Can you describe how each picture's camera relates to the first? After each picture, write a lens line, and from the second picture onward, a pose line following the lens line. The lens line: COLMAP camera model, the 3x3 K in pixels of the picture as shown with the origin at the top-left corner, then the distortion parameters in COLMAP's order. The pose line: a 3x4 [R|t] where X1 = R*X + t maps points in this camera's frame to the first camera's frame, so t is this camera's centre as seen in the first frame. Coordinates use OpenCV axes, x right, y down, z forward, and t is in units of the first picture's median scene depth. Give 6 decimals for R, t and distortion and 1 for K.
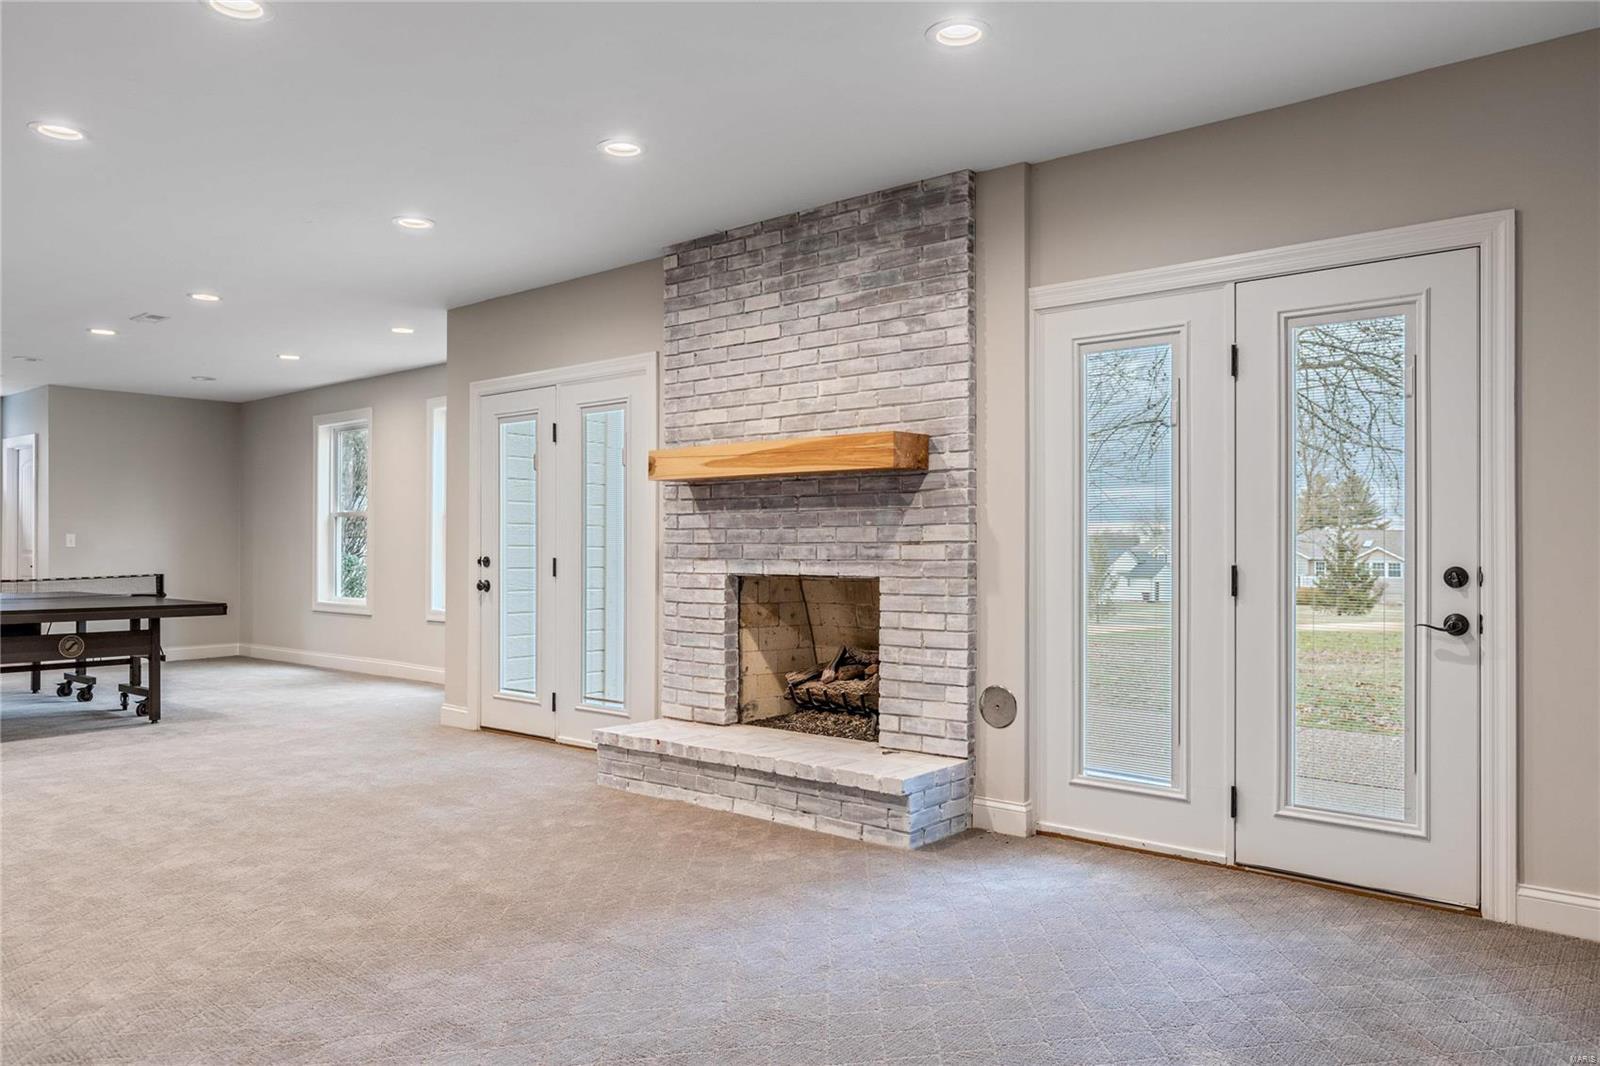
lens RADIAL K [[1074.2, 0, 795.4], [0, 1074.2, 542.3], [0, 0, 1]] dist [0.002177, 0.001066]
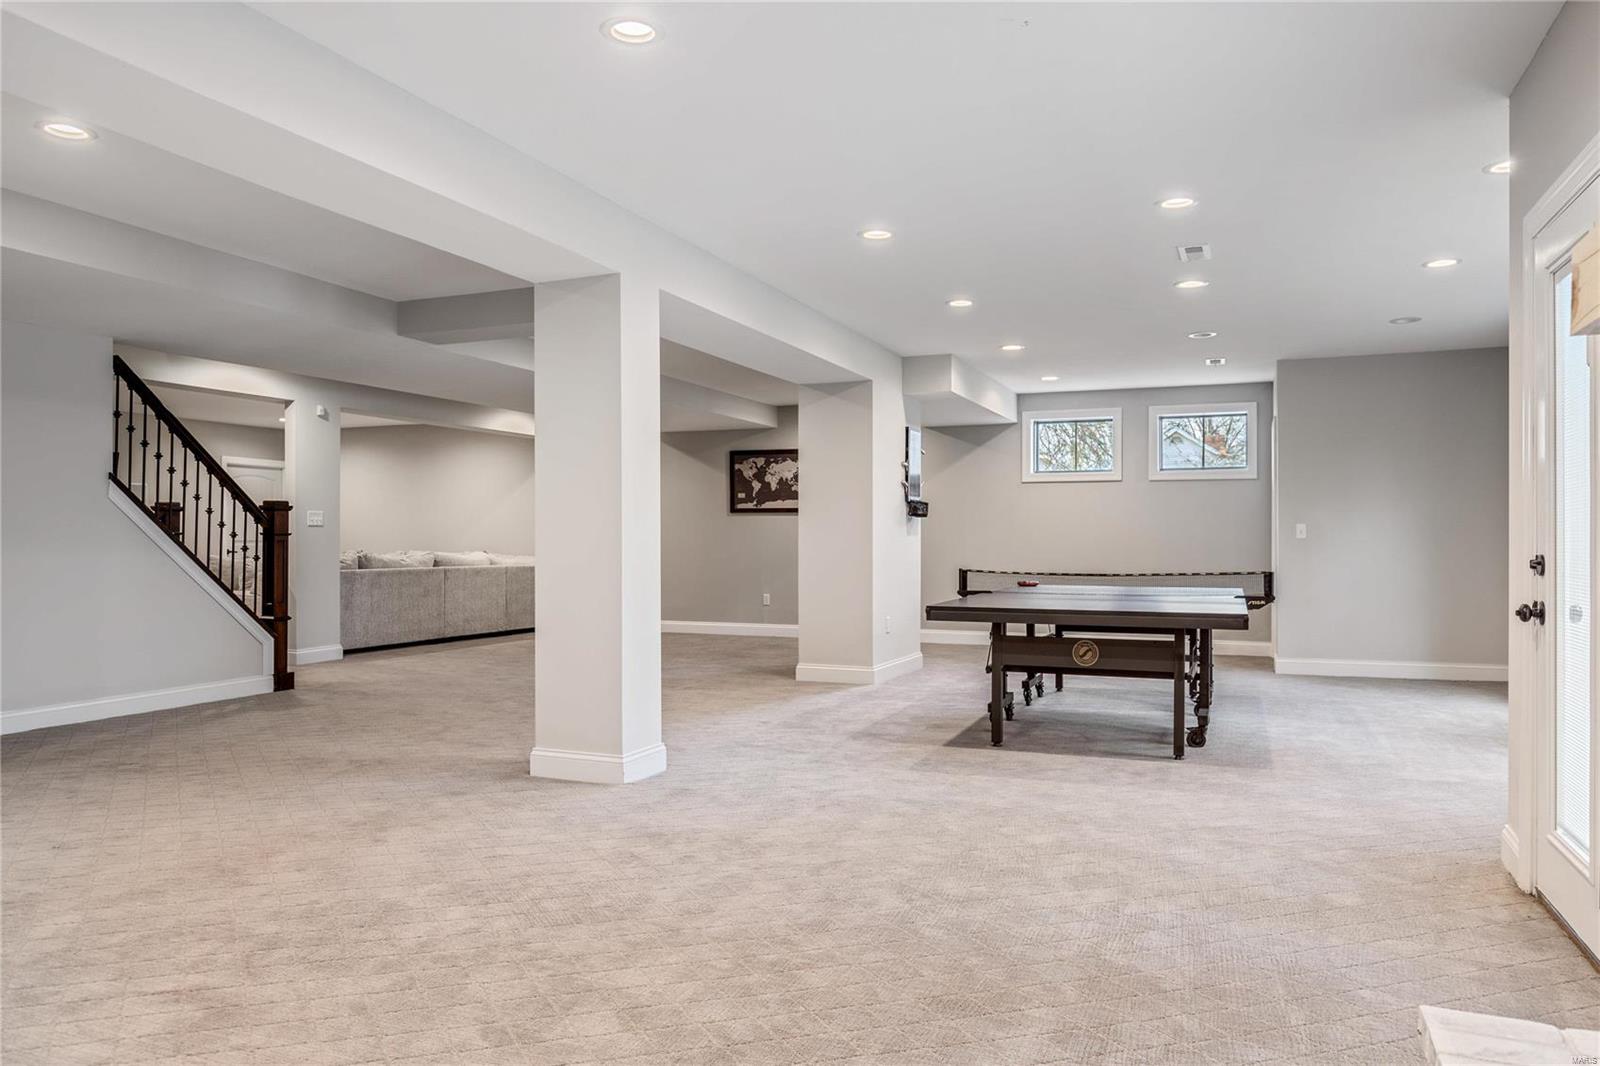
lens RADIAL K [[1085.9, 0, 811.3], [0, 1085.9, 530.0], [0, 0, 1]] dist [-0.003582, -0.001154]
pose [[0.307288, -0.010157, -0.951562, 0.115945], [0.005614, 0.999945, -0.008860, 0.005985], [0.951600, -0.002619, 0.307328, 0.688432]]
